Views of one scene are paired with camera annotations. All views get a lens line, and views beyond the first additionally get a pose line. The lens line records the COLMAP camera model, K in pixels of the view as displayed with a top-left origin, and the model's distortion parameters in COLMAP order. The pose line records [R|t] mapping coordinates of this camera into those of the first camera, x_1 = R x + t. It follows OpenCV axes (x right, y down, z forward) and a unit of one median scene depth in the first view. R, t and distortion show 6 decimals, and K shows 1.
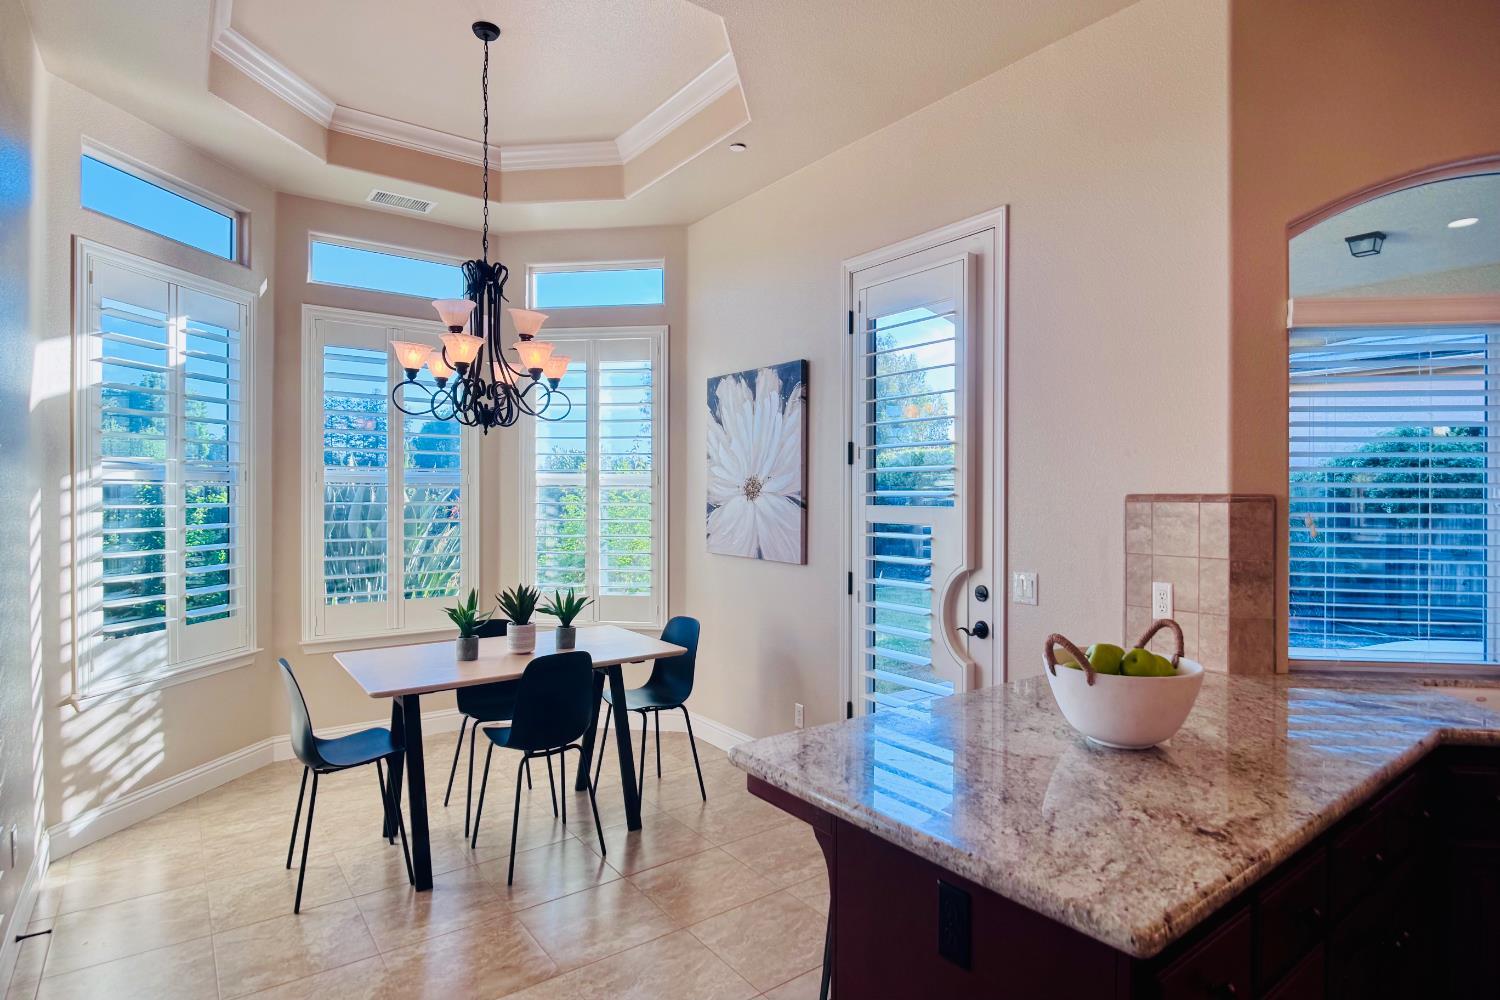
lens RADIAL K [[795.7, 0, 745.5], [0, 795.7, 506.2], [0, 0, 1]] dist [0.071684, -0.043057]
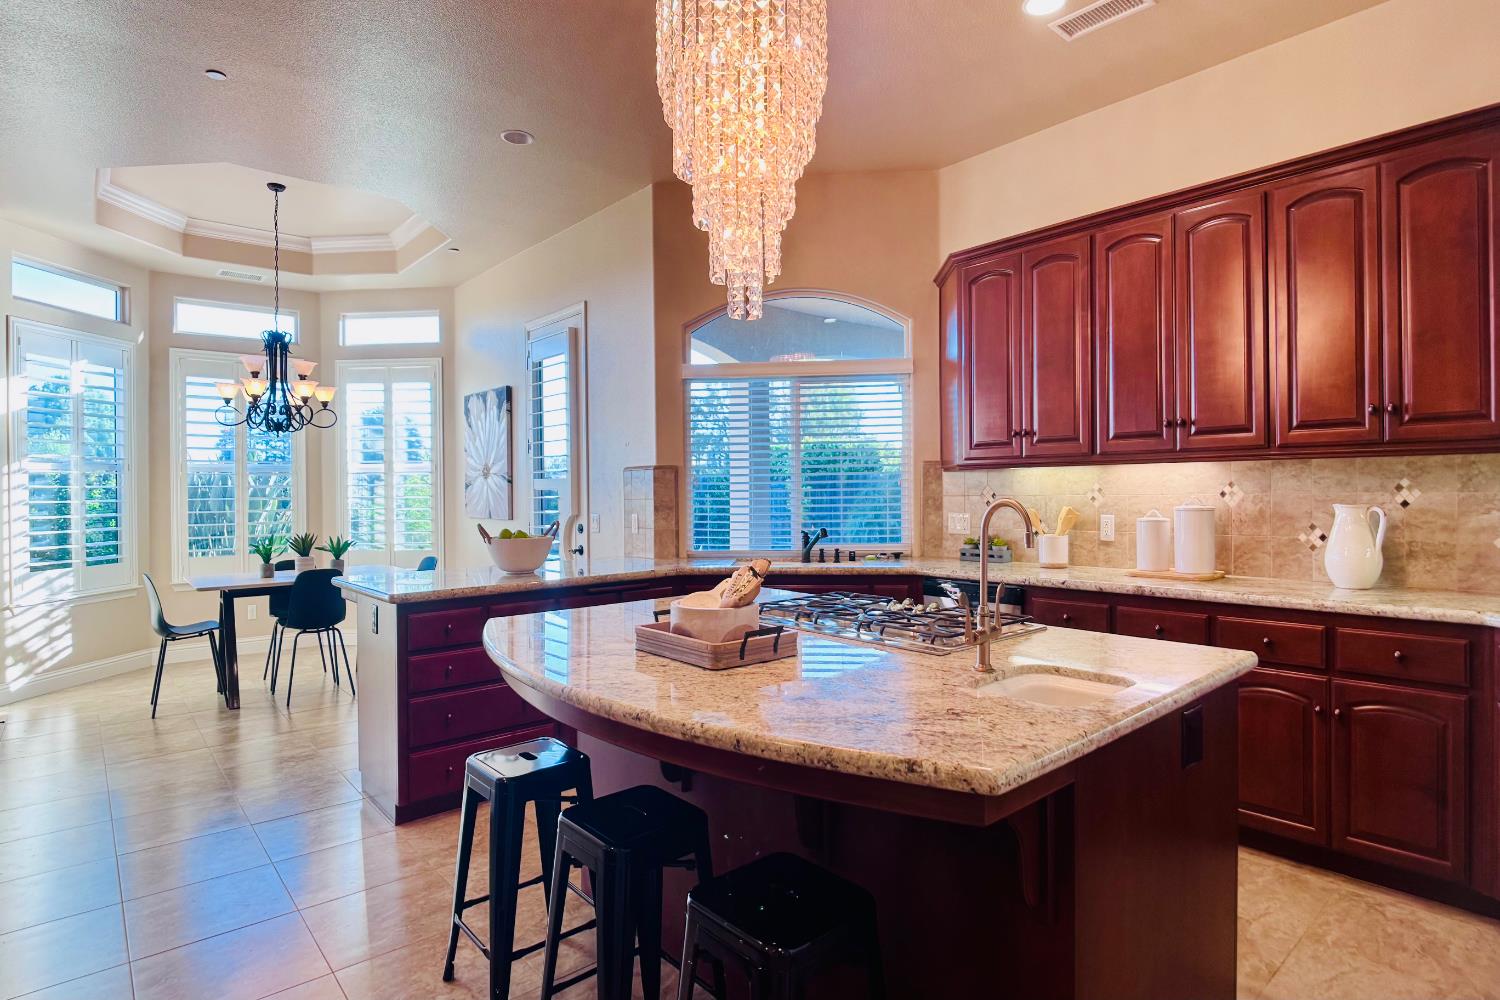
lens RADIAL K [[787.0, 0, 745.4], [0, 787.0, 502.1], [0, 0, 1]] dist [0.003935, -0.001463]
pose [[0.996734, -0.015269, 0.079302, 0.419913], [0.015292, 0.999883, 0.000326, 0.047104], [-0.079298, 0.000888, 0.996851, -0.556891]]
